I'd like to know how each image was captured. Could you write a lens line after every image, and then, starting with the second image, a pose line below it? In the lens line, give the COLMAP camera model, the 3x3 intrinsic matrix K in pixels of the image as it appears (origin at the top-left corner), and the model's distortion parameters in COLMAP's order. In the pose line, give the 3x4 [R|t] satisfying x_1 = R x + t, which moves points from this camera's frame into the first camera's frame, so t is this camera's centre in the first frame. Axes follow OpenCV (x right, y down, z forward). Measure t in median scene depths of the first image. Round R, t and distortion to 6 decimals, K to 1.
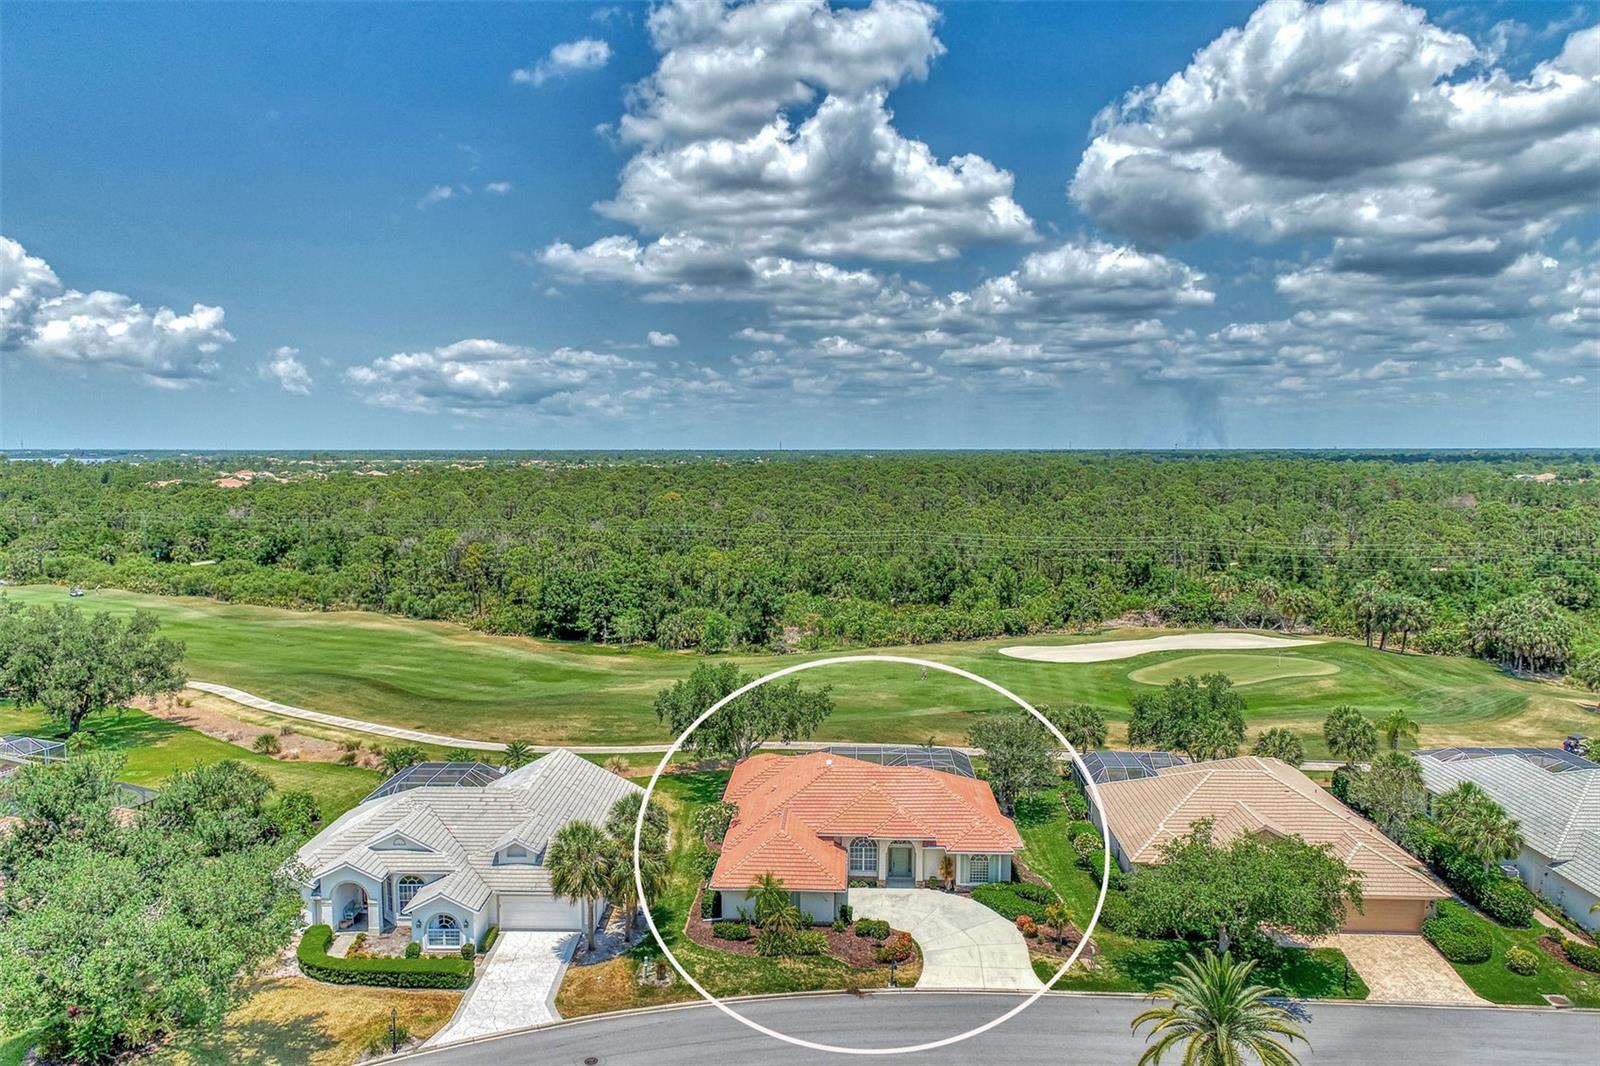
lens RADIAL K [[1086.8, 0, 801.7], [0, 1086.8, 500.5], [0, 0, 1]] dist [-0.004842, 0.000887]
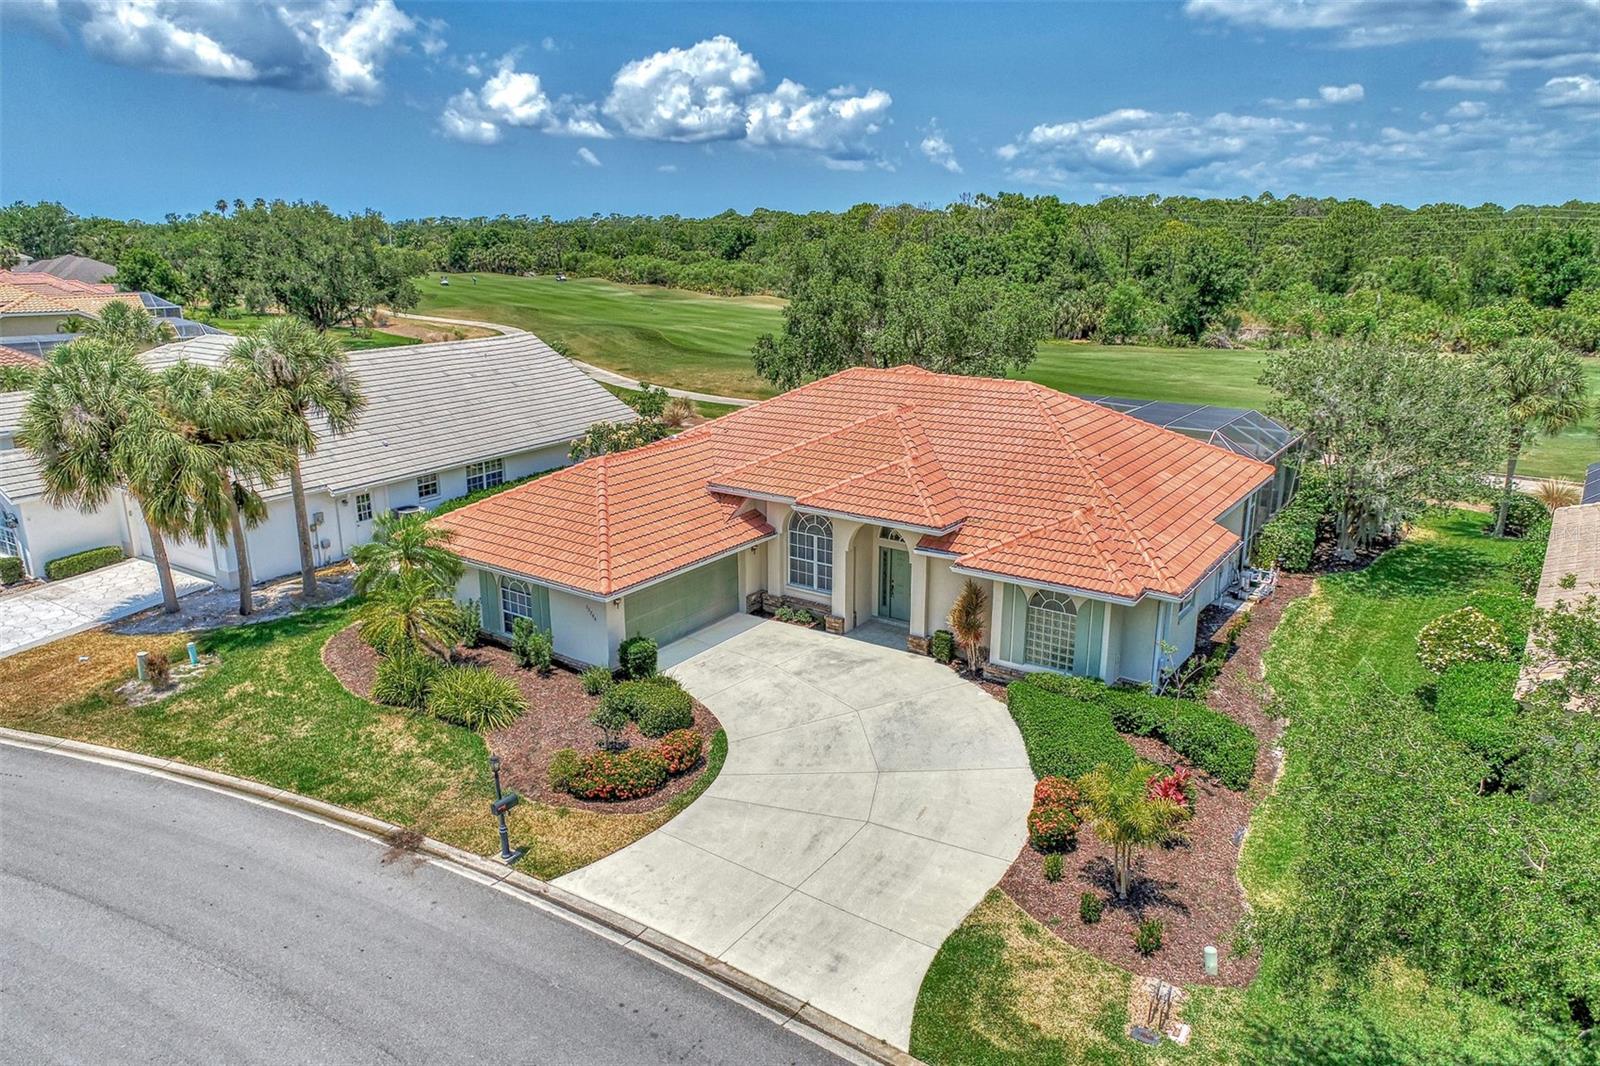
lens RADIAL K [[1086.8, 0, 801.7], [0, 1086.8, 500.5], [0, 0, 1]] dist [-0.004842, 0.000887]
pose [[0.845098, 0.130132, -0.518531, 0.103176], [-0.024855, 0.978437, 0.205044, 0.084927], [0.534033, -0.160394, 0.830110, 0.250923]]
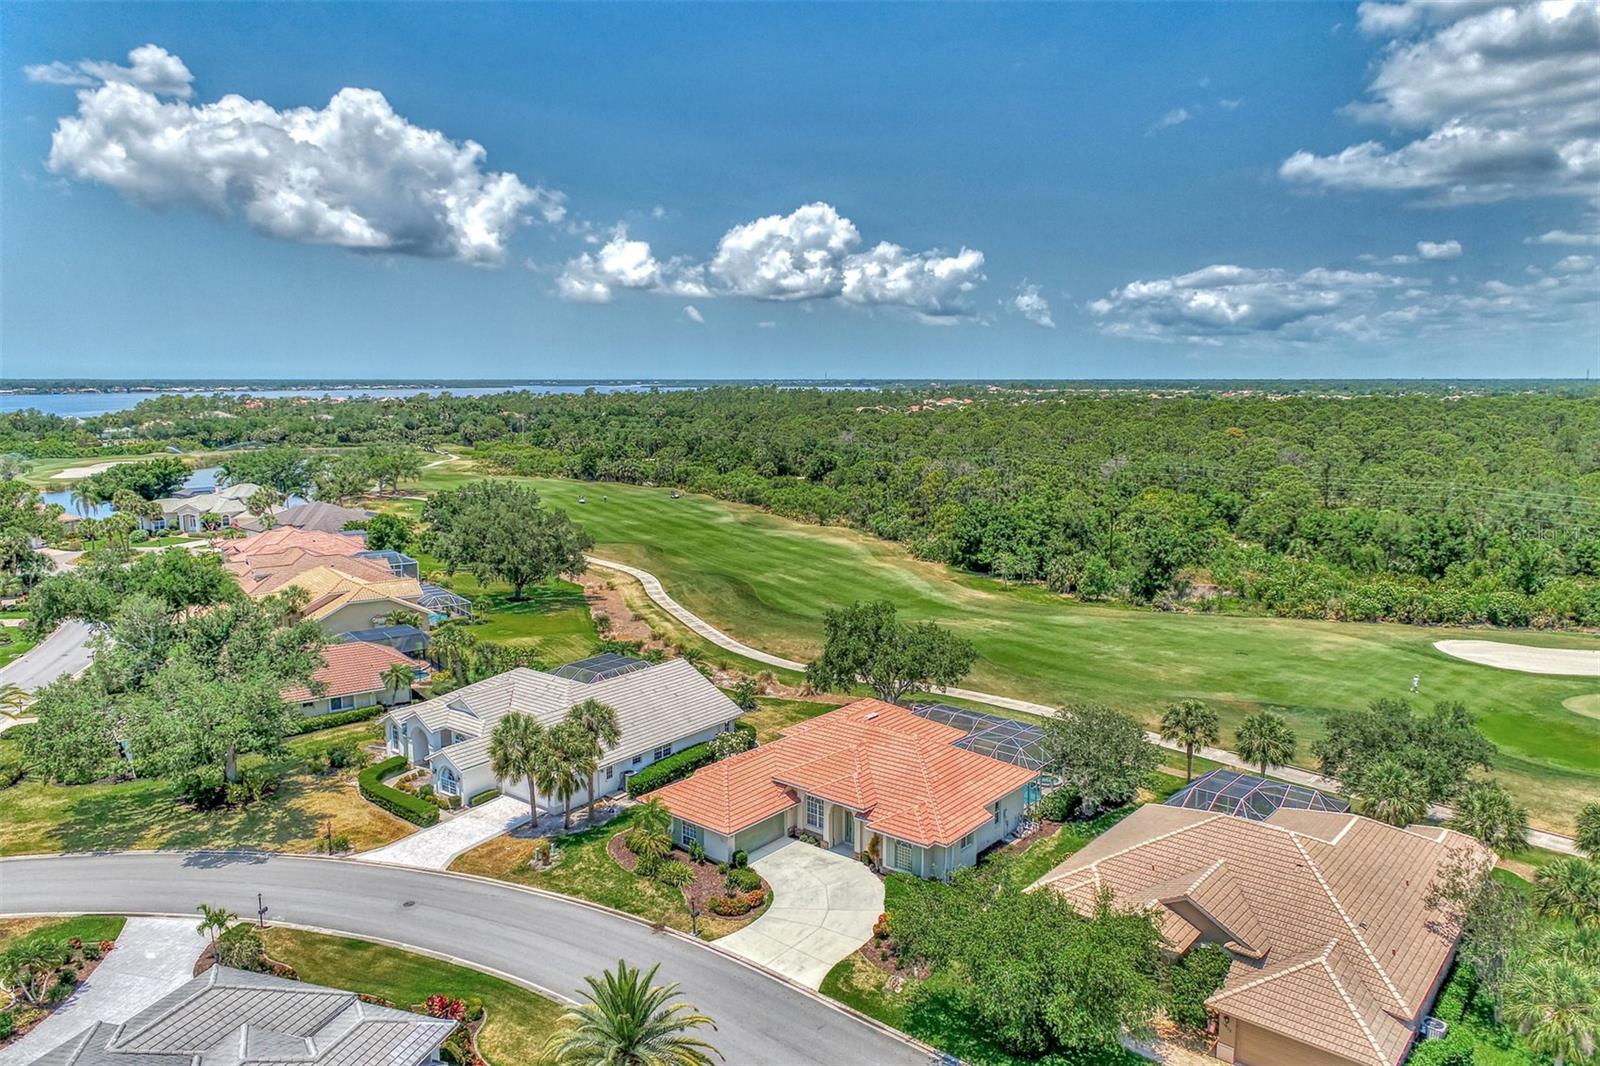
lens RADIAL K [[1086.8, 0, 801.7], [0, 1086.8, 500.5], [0, 0, 1]] dist [-0.004842, 0.000887]
pose [[0.795773, 0.066583, -0.601923, 0.232126], [-0.027495, 0.996885, 0.073924, -0.006264], [0.604970, -0.042277, 0.795125, 0.093786]]
